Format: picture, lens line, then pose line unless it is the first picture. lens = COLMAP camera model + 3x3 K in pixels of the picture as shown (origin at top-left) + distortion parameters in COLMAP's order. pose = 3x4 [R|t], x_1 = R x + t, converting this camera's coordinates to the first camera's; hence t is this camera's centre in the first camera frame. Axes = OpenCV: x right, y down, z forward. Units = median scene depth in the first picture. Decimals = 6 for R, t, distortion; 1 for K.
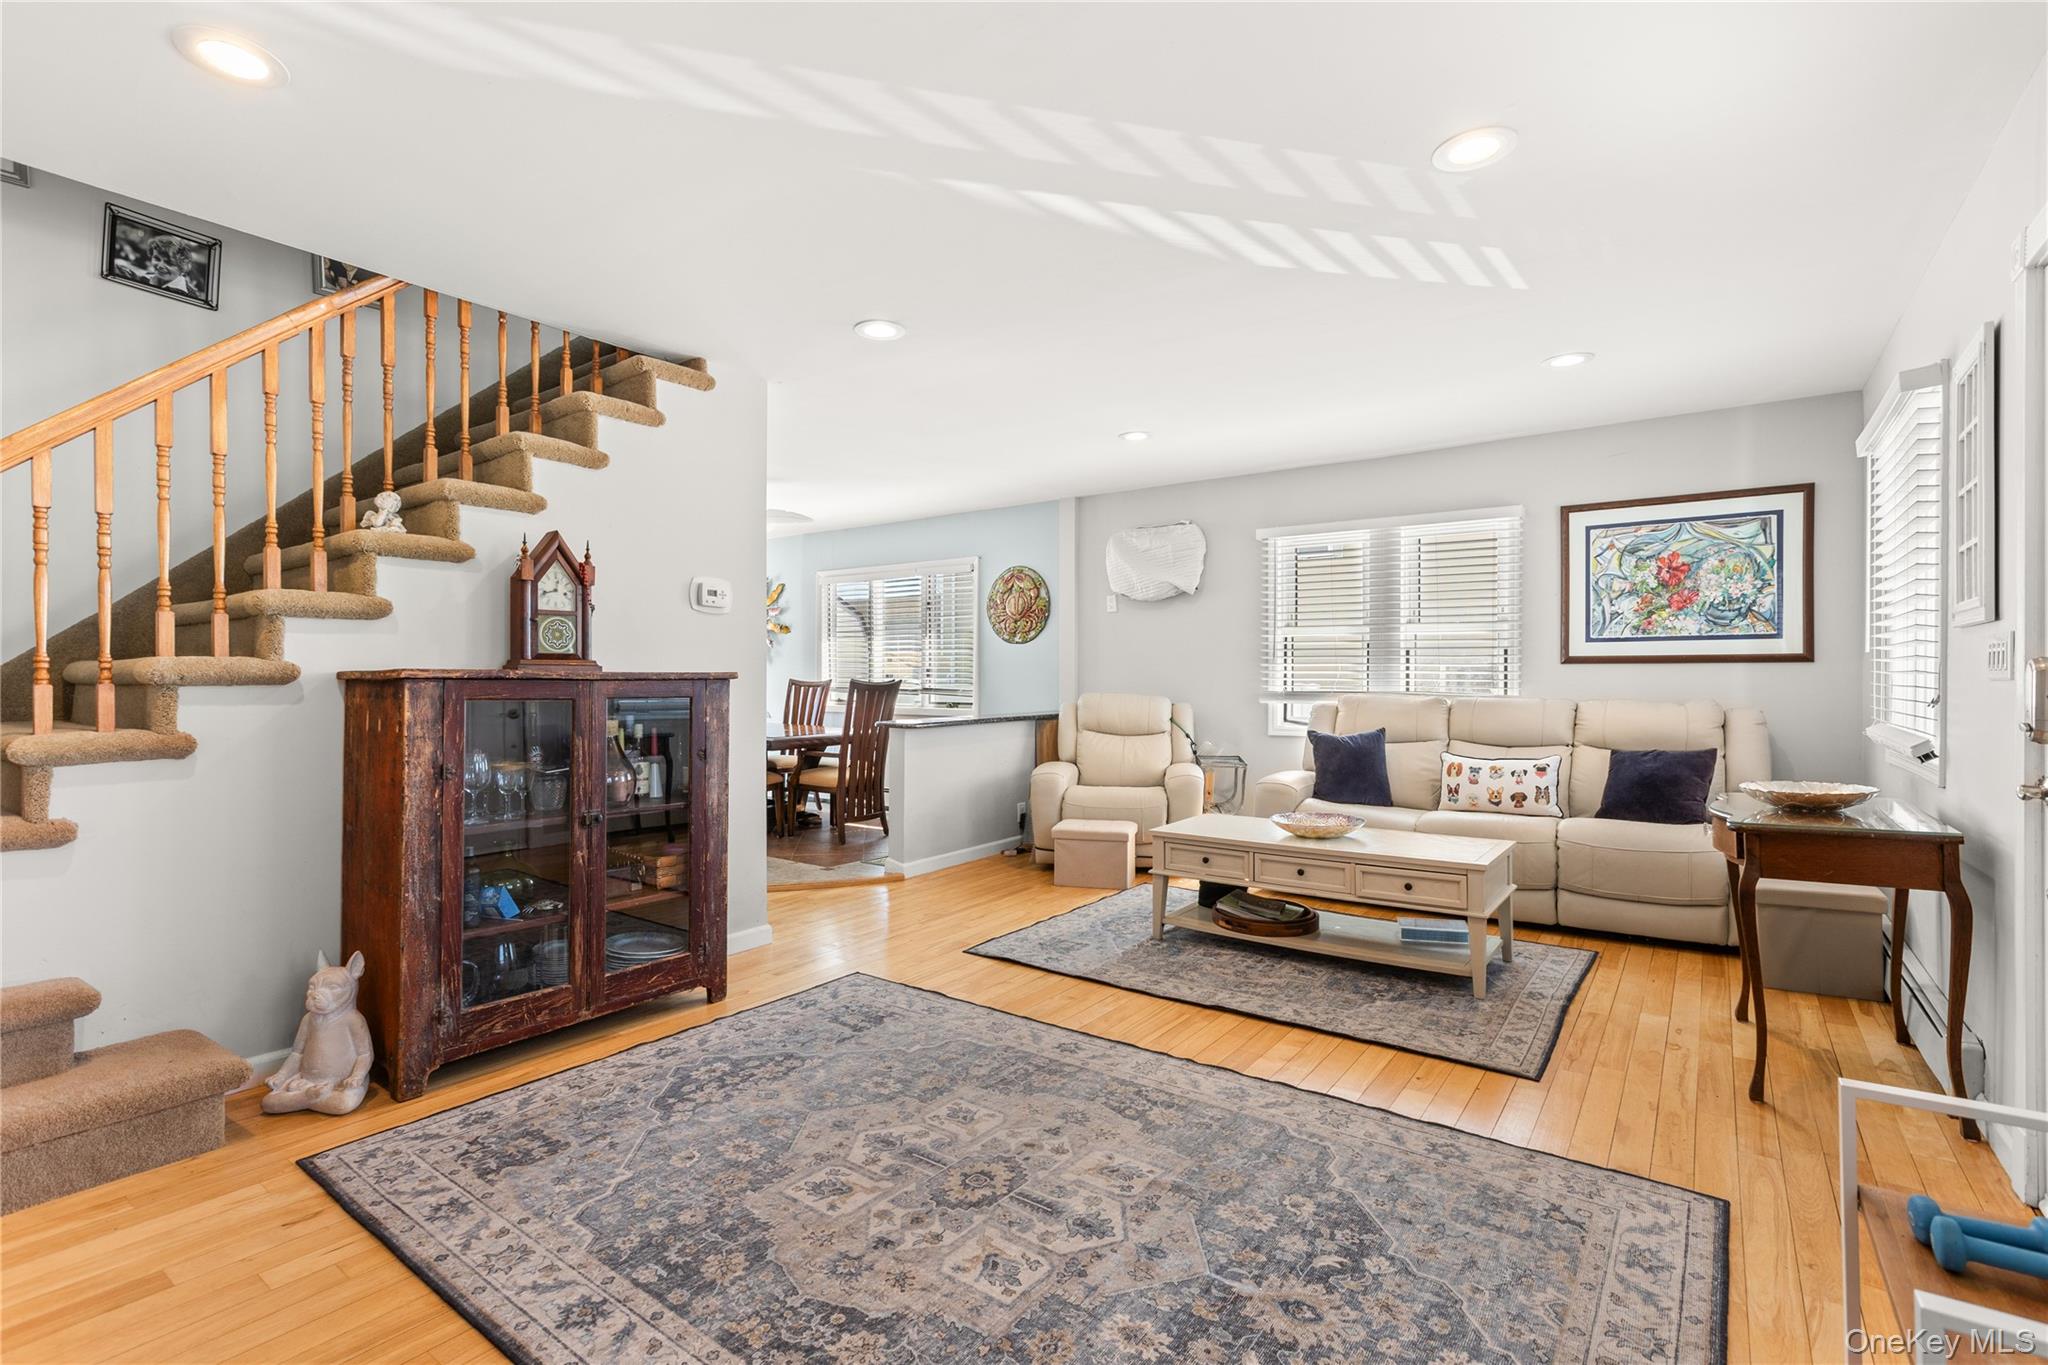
lens RADIAL K [[941.0, 0, 1017.5], [0, 941.0, 682.6], [0, 0, 1]] dist [-0.001439, -0.000449]
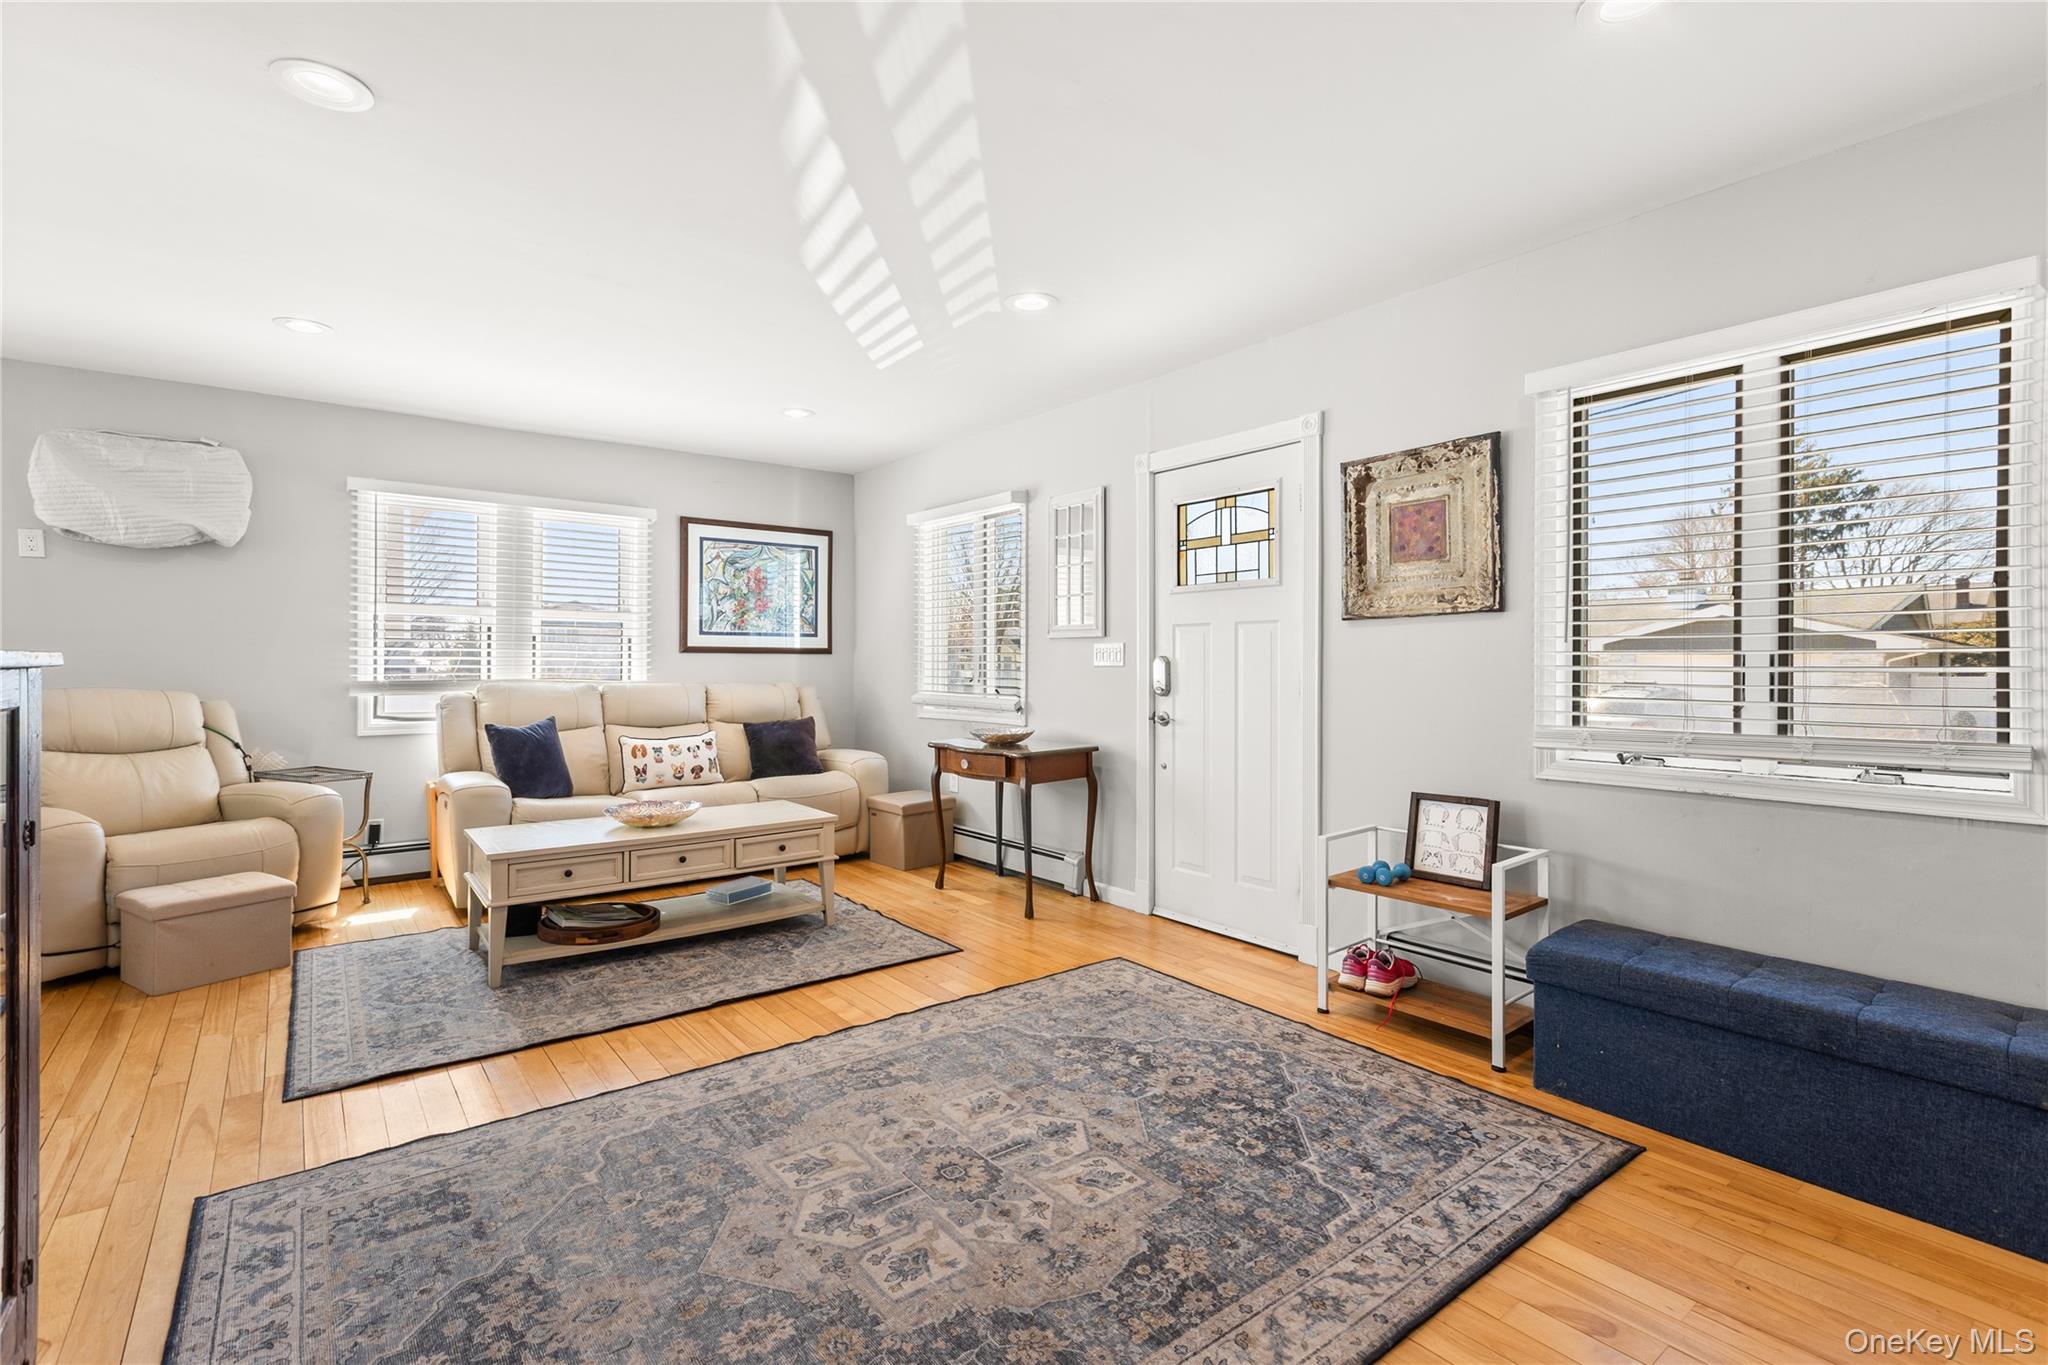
lens RADIAL K [[941.0, 0, 1027.3], [0, 941.0, 667.1], [0, 0, 1]] dist [-0.001439, -0.000449]
pose [[0.267610, -0.001294, 0.963526, -0.652108], [0.002846, 0.999996, 0.000552, -0.002739], [-0.963523, 0.002594, 0.267613, 0.438505]]
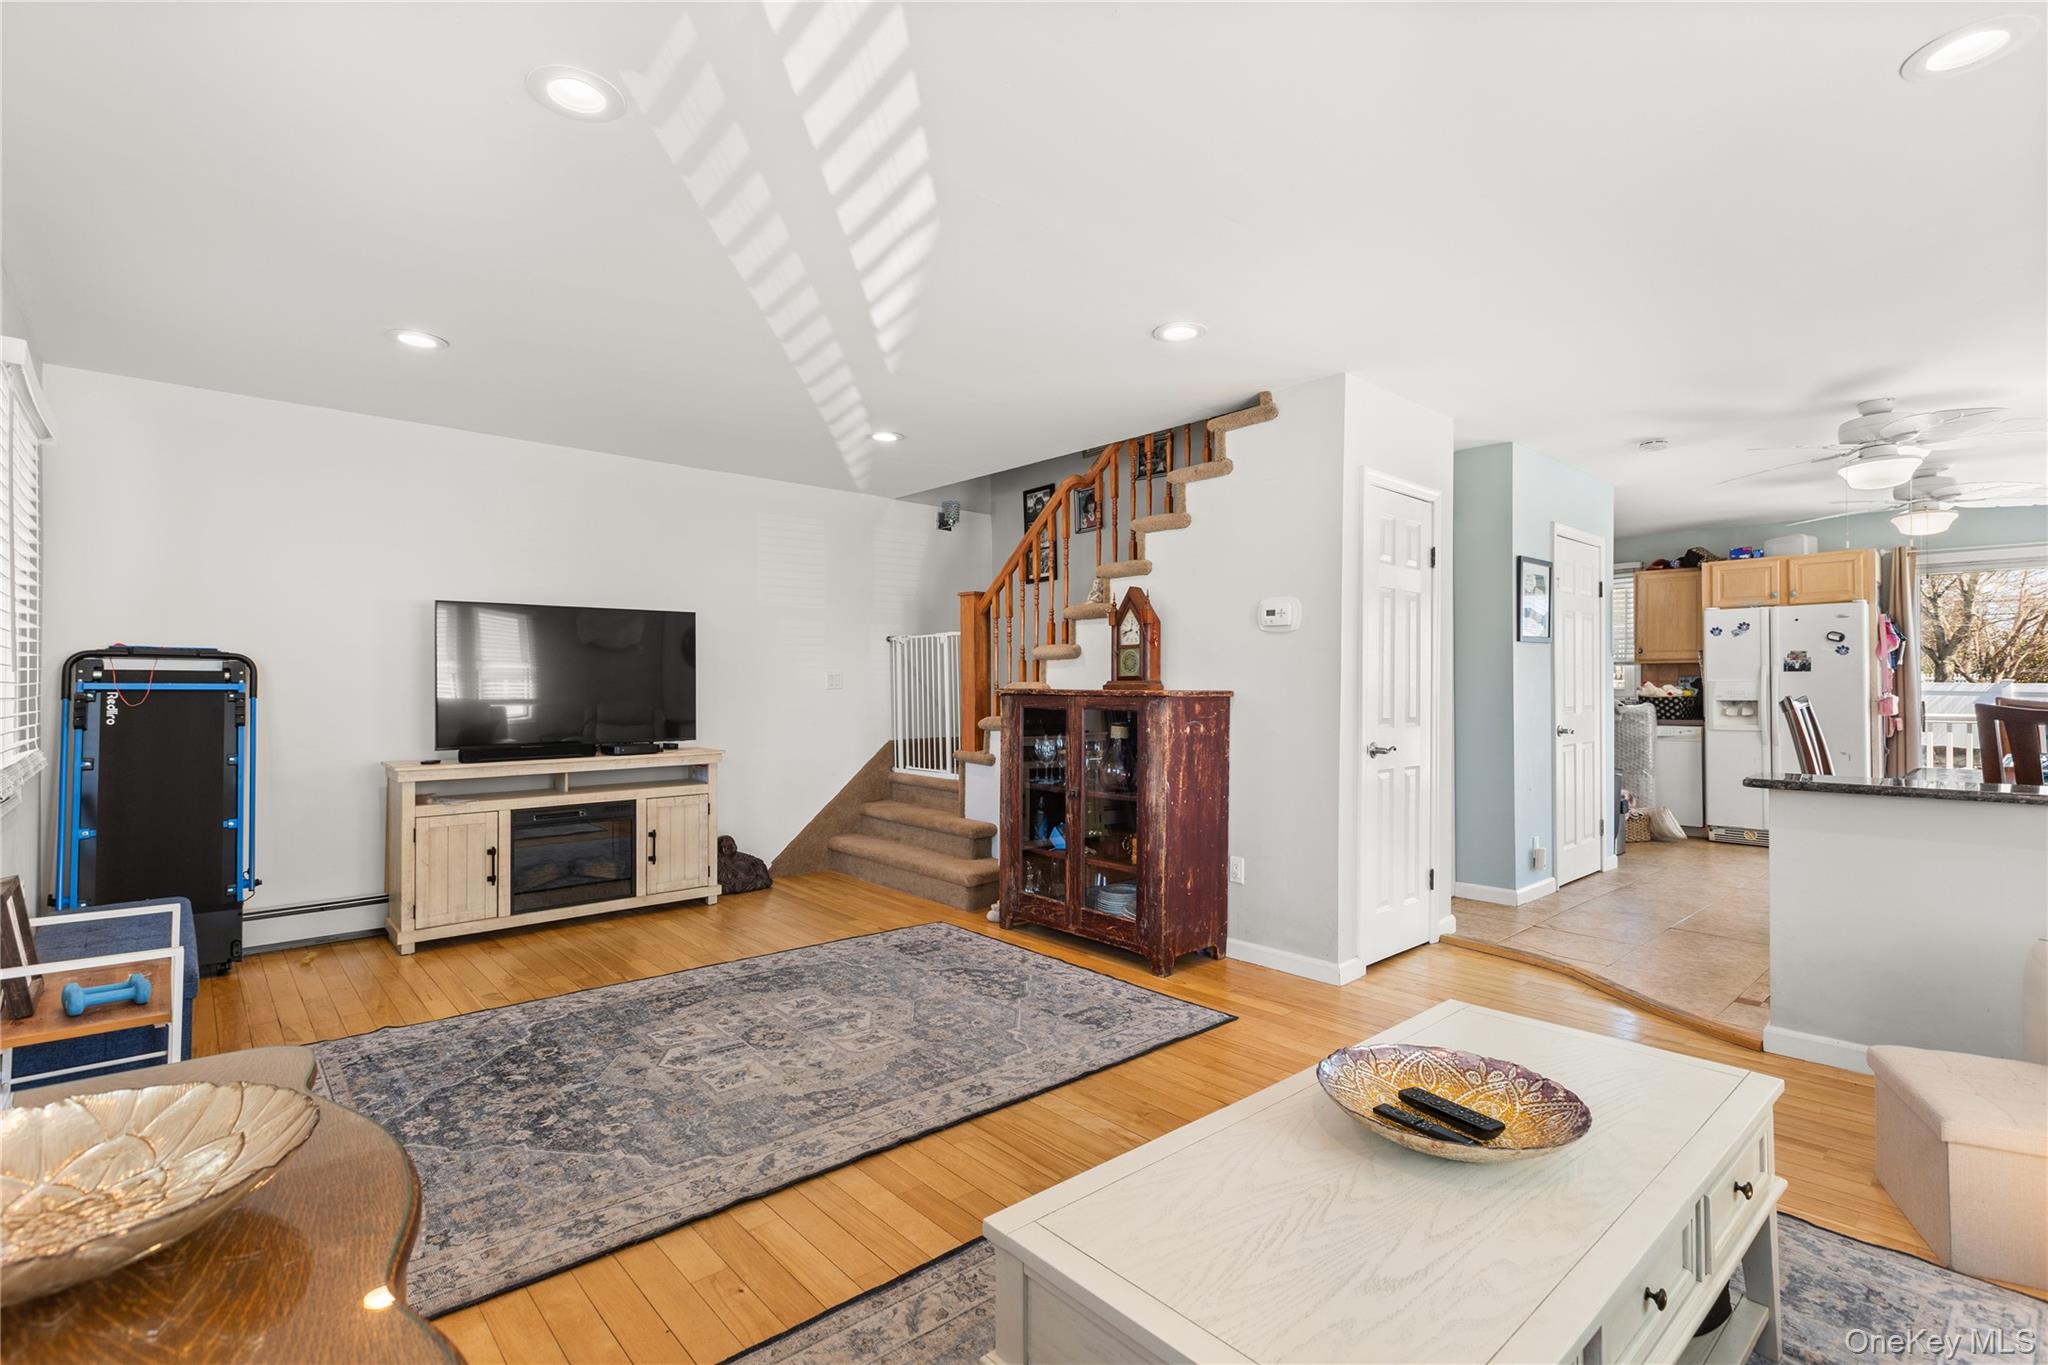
lens RADIAL K [[941.0, 0, 1022.6], [0, 941.0, 669.2], [0, 0, 1]] dist [-0.001439, -0.000449]
pose [[-0.205349, -0.017233, -0.978537, 0.890493], [-0.006873, 0.999846, -0.016166, -0.018093], [0.978665, 0.003406, -0.205436, 1.124711]]
